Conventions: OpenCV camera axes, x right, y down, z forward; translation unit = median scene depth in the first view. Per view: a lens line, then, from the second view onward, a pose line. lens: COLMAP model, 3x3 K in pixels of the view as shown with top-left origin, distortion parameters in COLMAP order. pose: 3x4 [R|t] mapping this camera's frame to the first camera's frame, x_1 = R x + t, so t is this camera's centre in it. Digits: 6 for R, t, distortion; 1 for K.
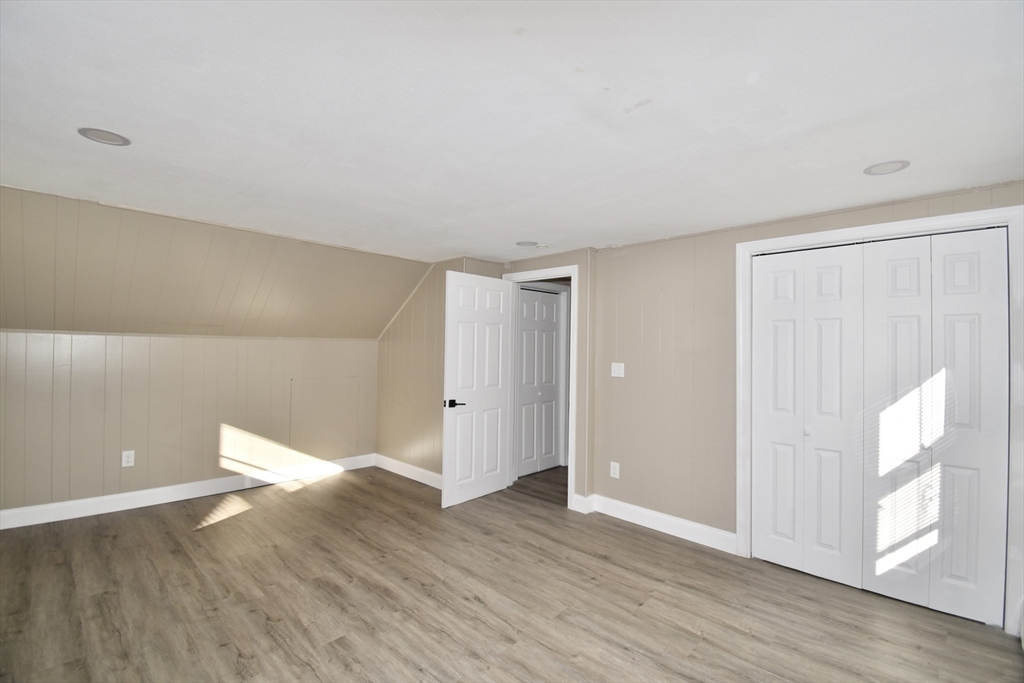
lens RADIAL K [[476.8, 0, 517.4], [0, 476.8, 341.2], [0, 0, 1]] dist [0.025415, -0.029930]
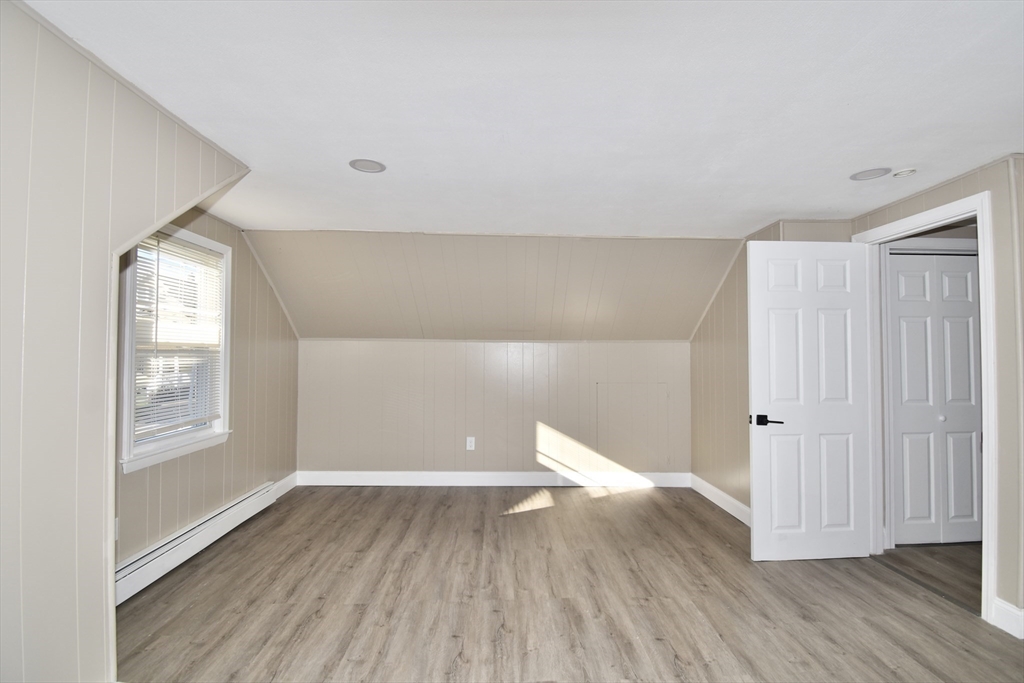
lens RADIAL K [[476.8, 0, 517.4], [0, 476.8, 341.2], [0, 0, 1]] dist [0.025415, -0.029930]
pose [[0.710113, -0.035122, -0.703211, 0.137957], [0.014454, 0.999272, -0.035312, 0.034865], [0.703939, 0.014912, 0.710104, 0.241737]]
